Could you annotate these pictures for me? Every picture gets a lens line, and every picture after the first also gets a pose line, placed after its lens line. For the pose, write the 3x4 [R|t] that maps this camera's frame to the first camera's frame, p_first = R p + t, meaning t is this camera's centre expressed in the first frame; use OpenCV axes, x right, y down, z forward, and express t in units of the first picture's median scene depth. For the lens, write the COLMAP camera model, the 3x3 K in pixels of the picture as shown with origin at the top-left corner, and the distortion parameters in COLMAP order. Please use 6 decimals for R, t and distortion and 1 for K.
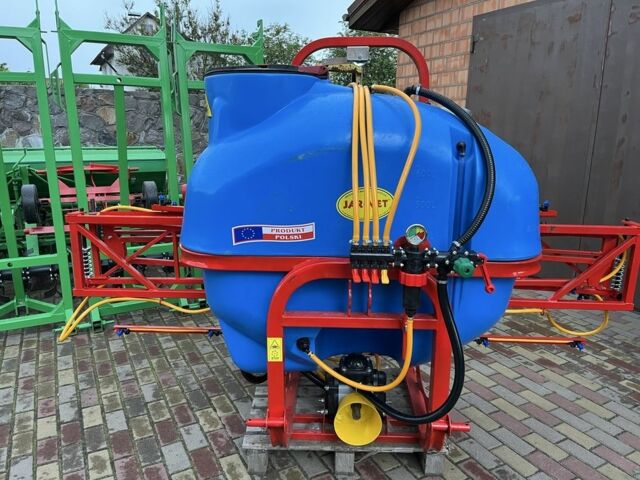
lens RADIAL K [[482.8, 0, 314.2], [0, 482.8, 243.1], [0, 0, 1]] dist [0.080225, -0.111925]
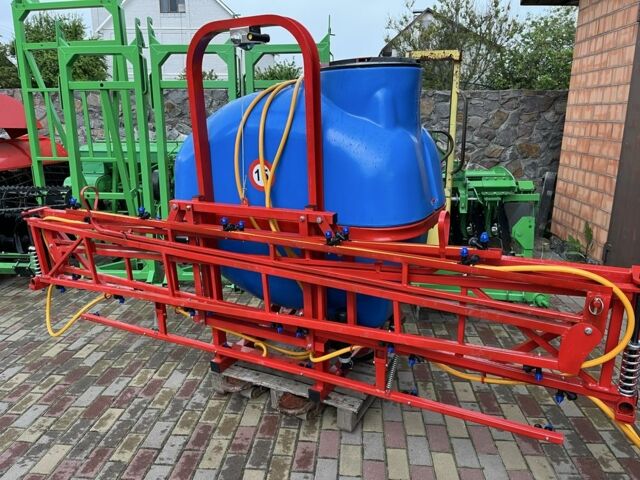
lens RADIAL K [[482.8, 0, 314.9], [0, 482.8, 244.8], [0, 0, 1]] dist [0.080225, -0.111925]
pose [[0.842109, 0.125751, -0.524442, 0.578605], [-0.116931, 0.991877, 0.050074, -0.048246], [0.526478, 0.019156, 0.849973, 0.182872]]
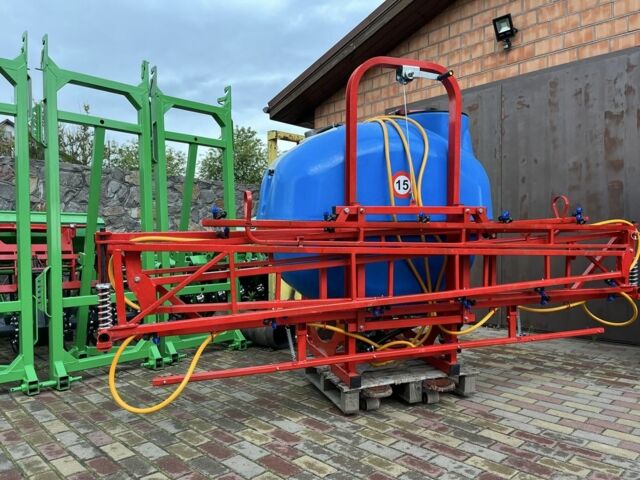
lens RADIAL K [[482.8, 0, 317.7], [0, 482.8, 242.5], [0, 0, 1]] dist [0.080225, -0.111925]
pose [[0.959357, -0.011123, 0.281976, -0.295677], [0.075850, 0.972616, -0.219695, 0.177724], [-0.271810, 0.232154, 0.933929, 0.009751]]
